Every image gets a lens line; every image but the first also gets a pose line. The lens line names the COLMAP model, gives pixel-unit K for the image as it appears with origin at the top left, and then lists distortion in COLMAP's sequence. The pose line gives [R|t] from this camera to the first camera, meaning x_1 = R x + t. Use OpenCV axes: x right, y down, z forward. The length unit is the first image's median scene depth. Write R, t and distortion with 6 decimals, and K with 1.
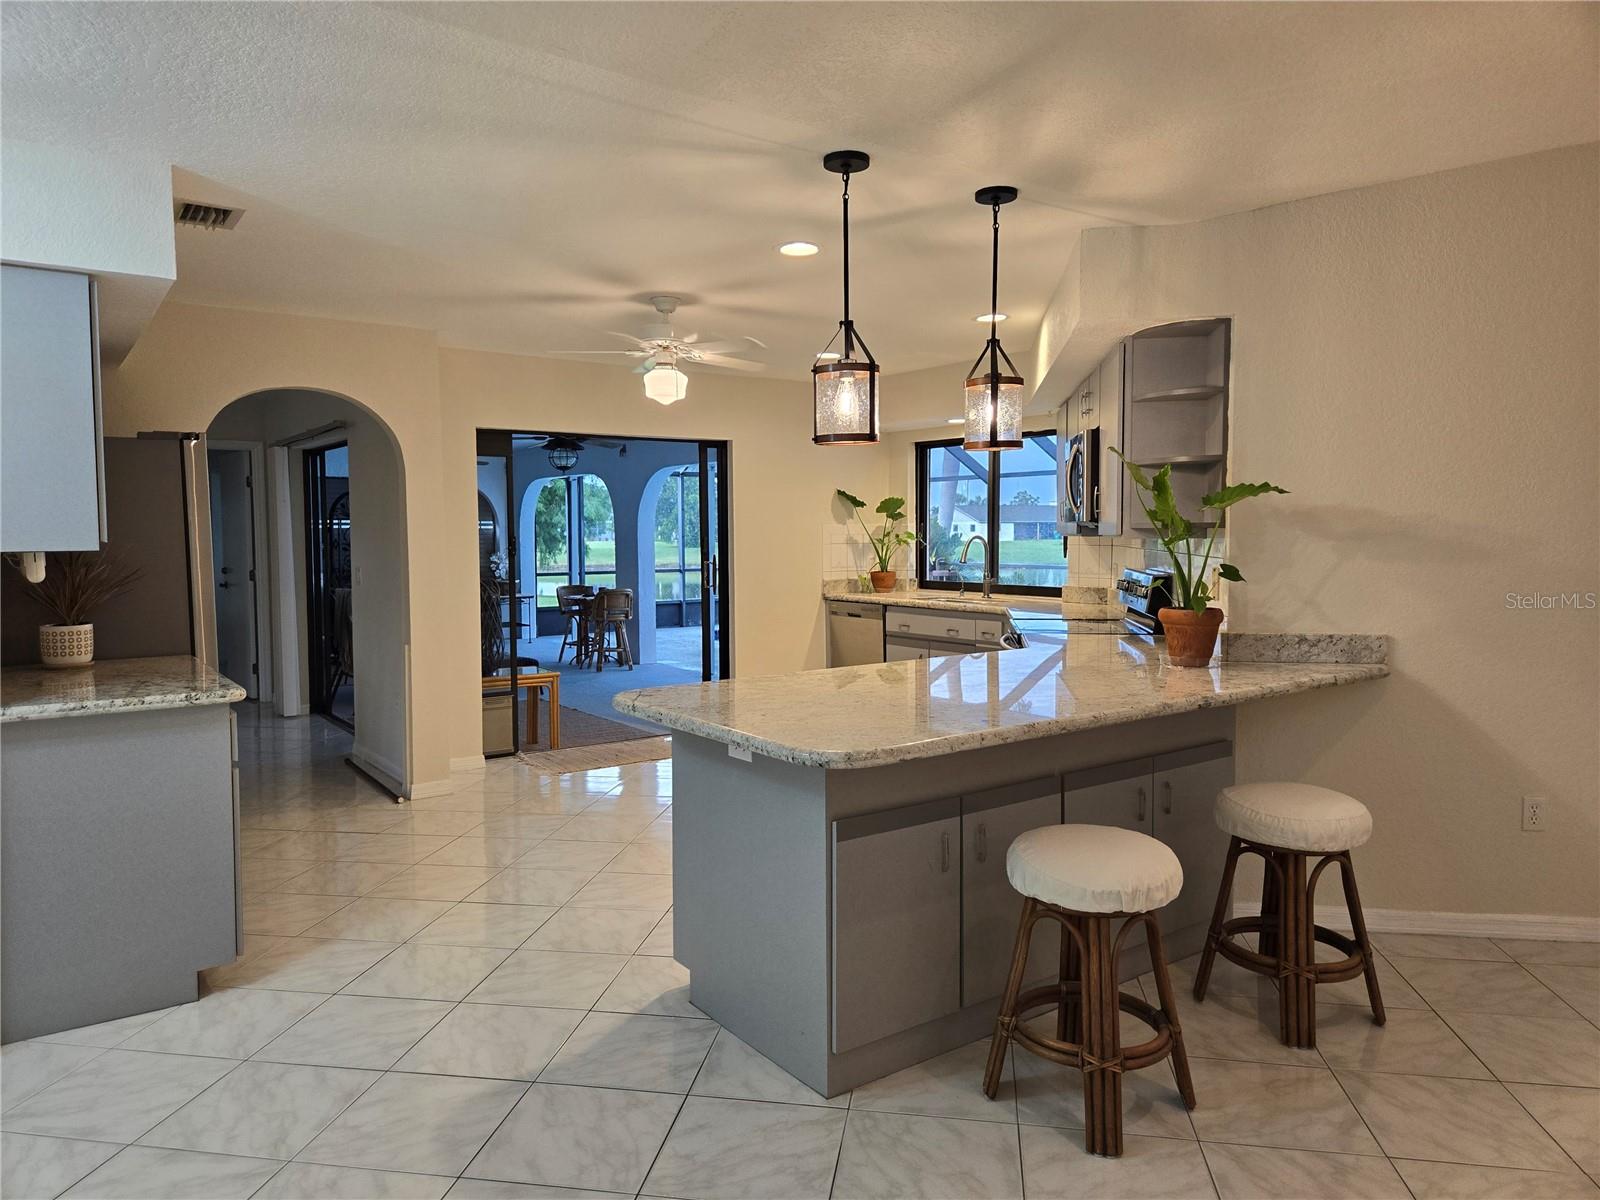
lens RADIAL K [[1067.2, 0, 795.1], [0, 1067.2, 593.7], [0, 0, 1]] dist [0.077185, -0.068702]
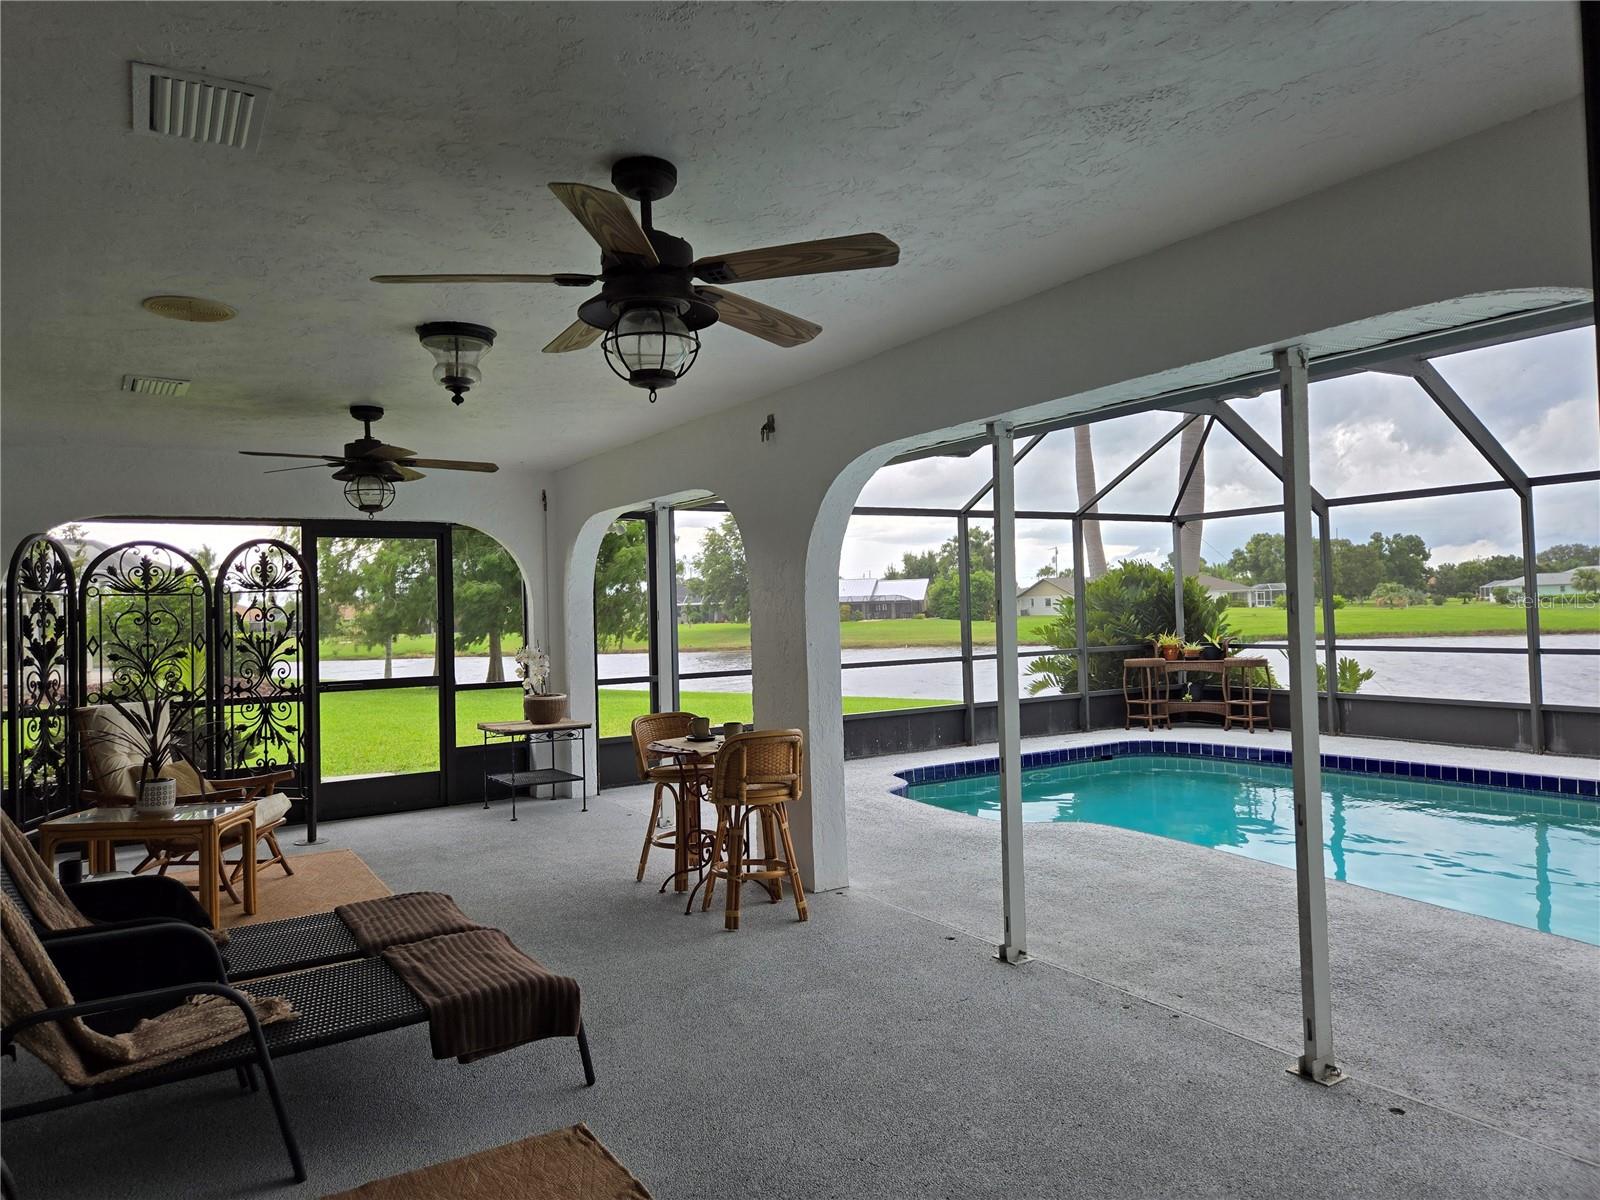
lens RADIAL K [[1067.2, 0, 784.1], [0, 1067.2, 584.9], [0, 0, 1]] dist [0.077185, -0.068702]
pose [[0.996785, -0.024520, -0.076282, -0.255620], [0.018180, 0.996406, -0.082735, -0.054556], [0.078036, 0.081082, 0.993648, 1.148528]]
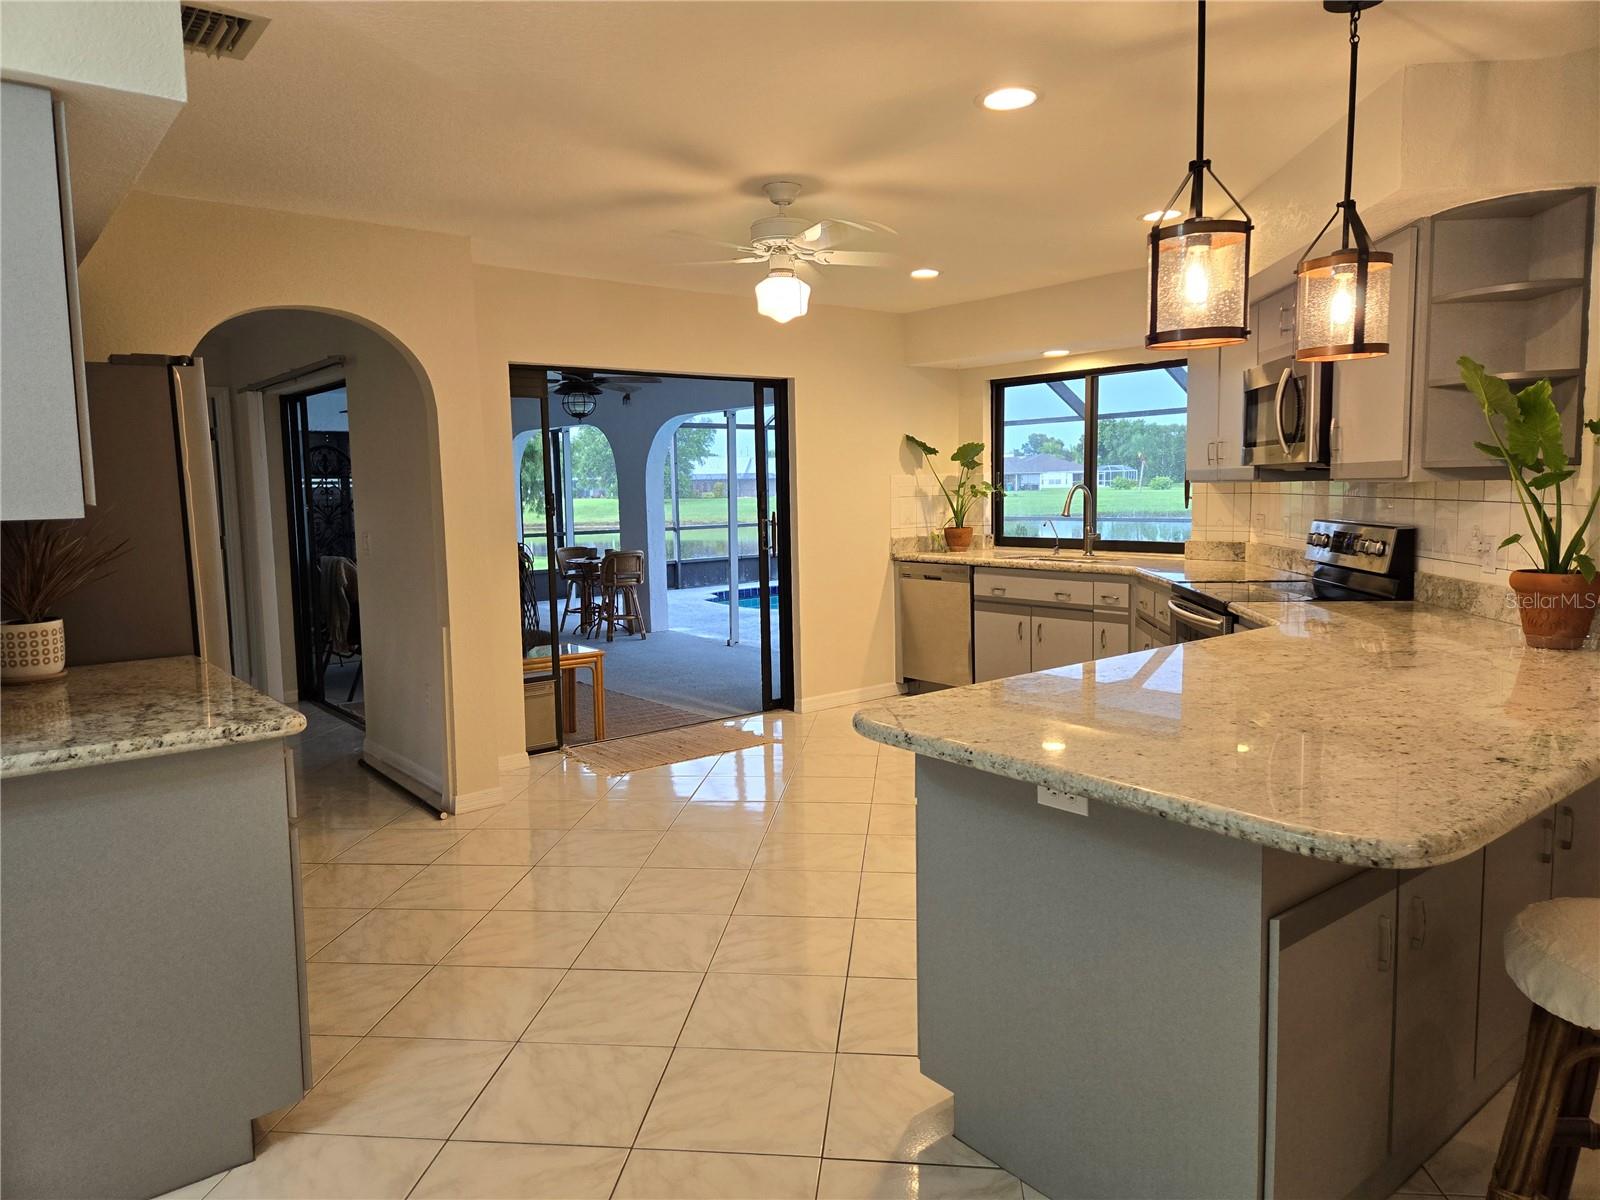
lens RADIAL K [[1067.2, 0, 803.1], [0, 1067.2, 589.8], [0, 0, 1]] dist [0.077185, -0.068702]
pose [[0.998487, -0.018883, 0.051653, -0.131216], [0.016889, 0.999106, 0.038762, -0.007935], [-0.052339, -0.037831, 0.997913, 0.173460]]
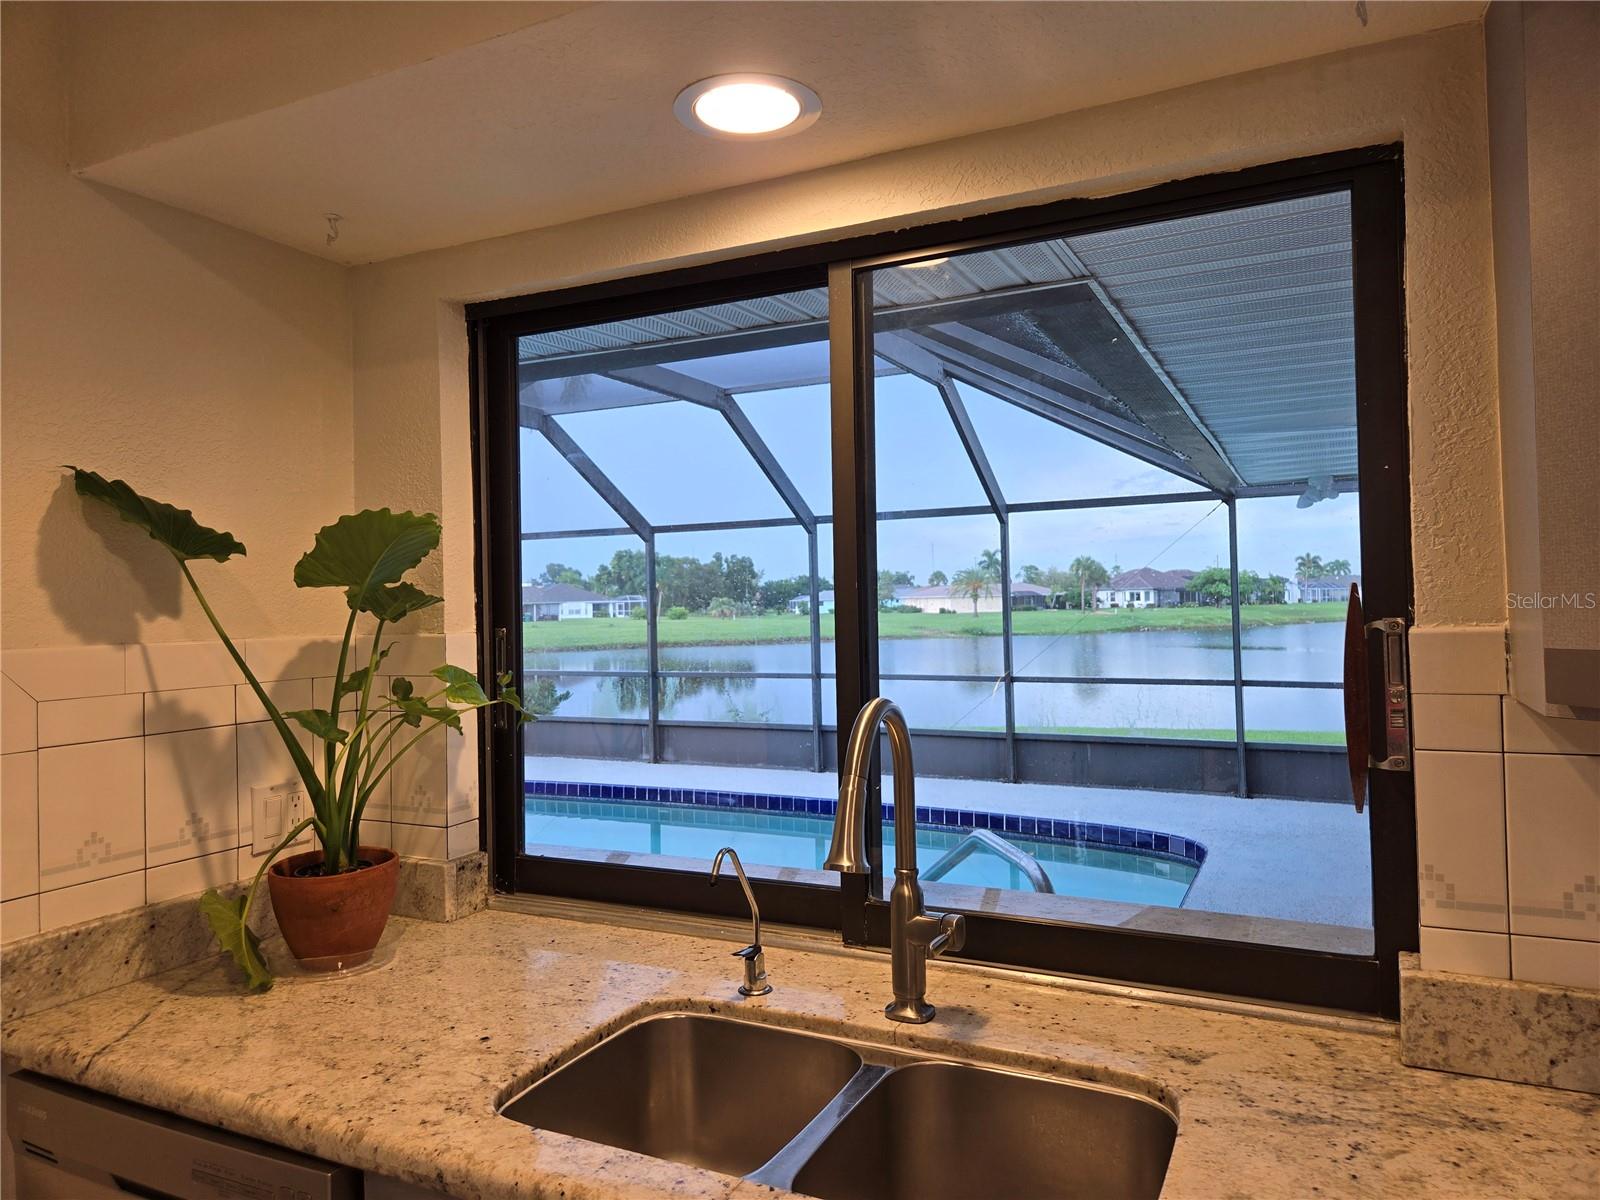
lens RADIAL K [[1067.2, 0, 789.1], [0, 1067.2, 587.8], [0, 0, 1]] dist [0.077185, -0.068702]
pose [[0.885883, -0.005981, 0.463869, 0.089061], [0.043521, 0.996579, -0.070265, -0.079084], [-0.461862, 0.082435, 0.883113, 1.081242]]
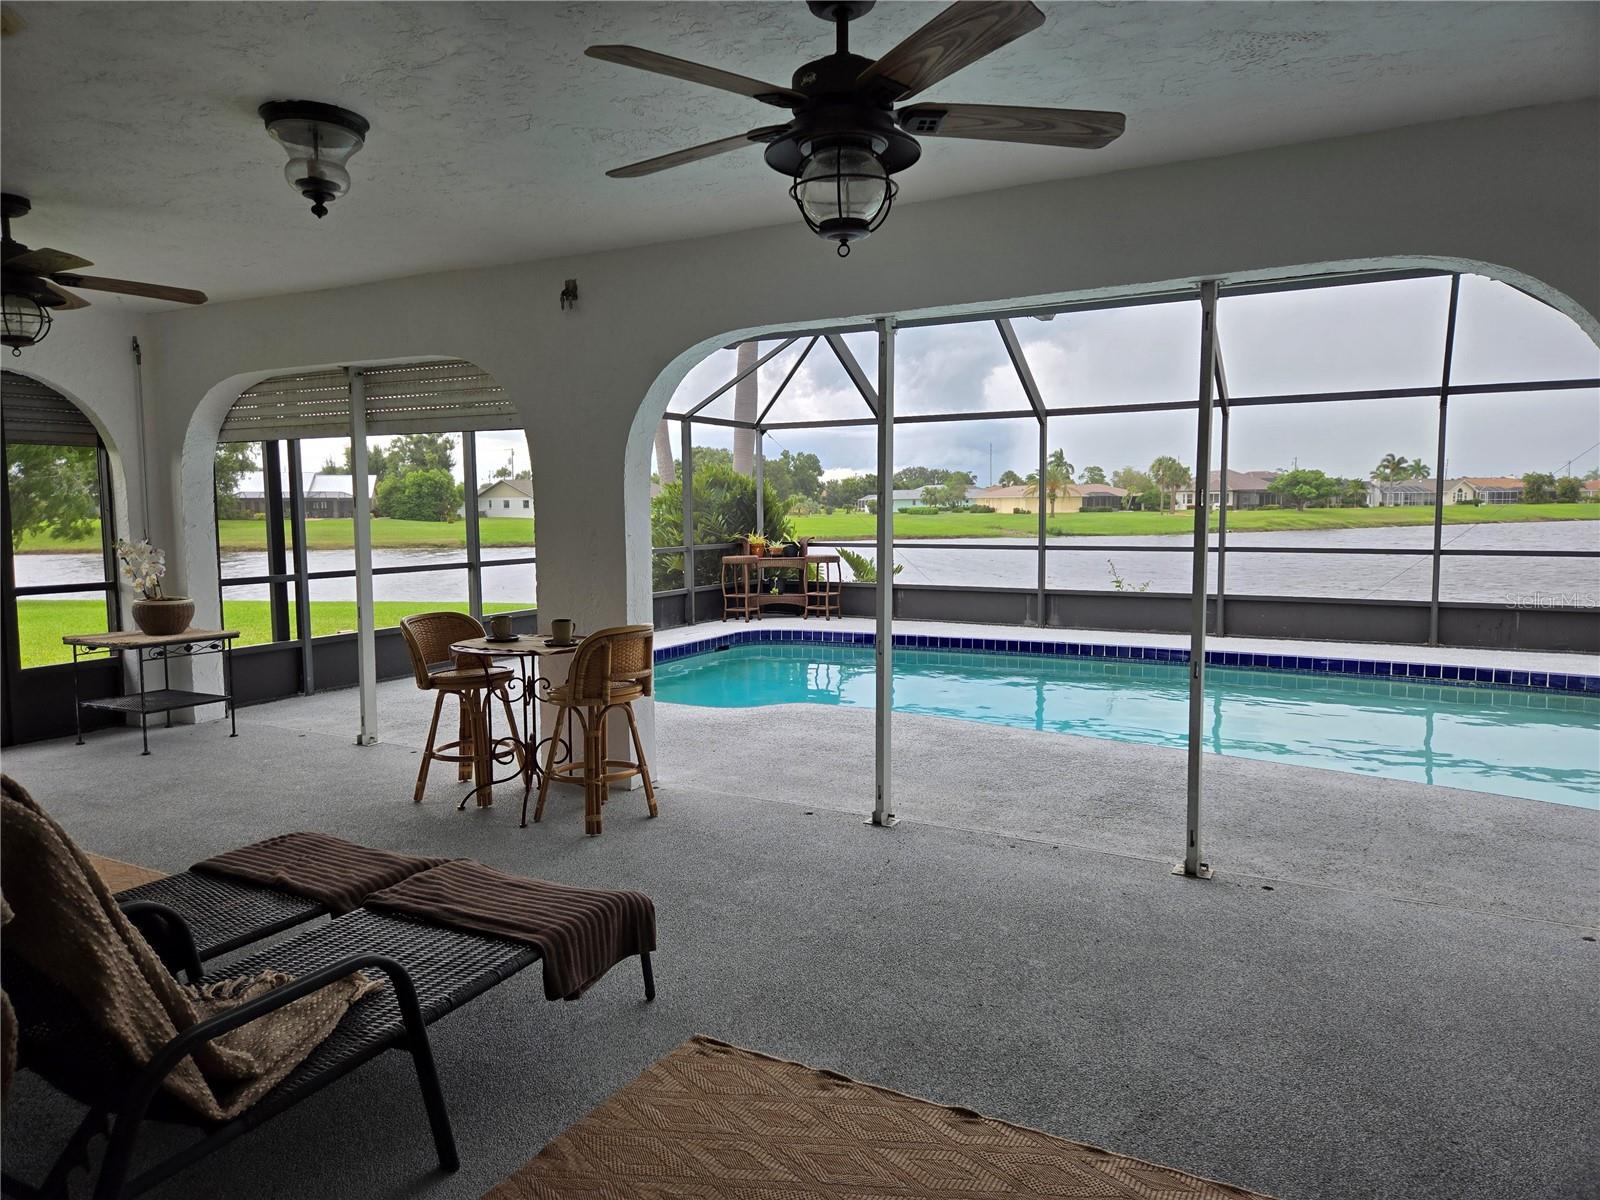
lens RADIAL K [[1067.2, 0, 792.9], [0, 1067.2, 589.4], [0, 0, 1]] dist [0.077185, -0.068702]
pose [[0.904948, -0.034493, 0.424121, -0.567415], [0.026981, 0.999355, 0.023705, -0.051761], [-0.424665, -0.010009, 0.905295, 1.227284]]
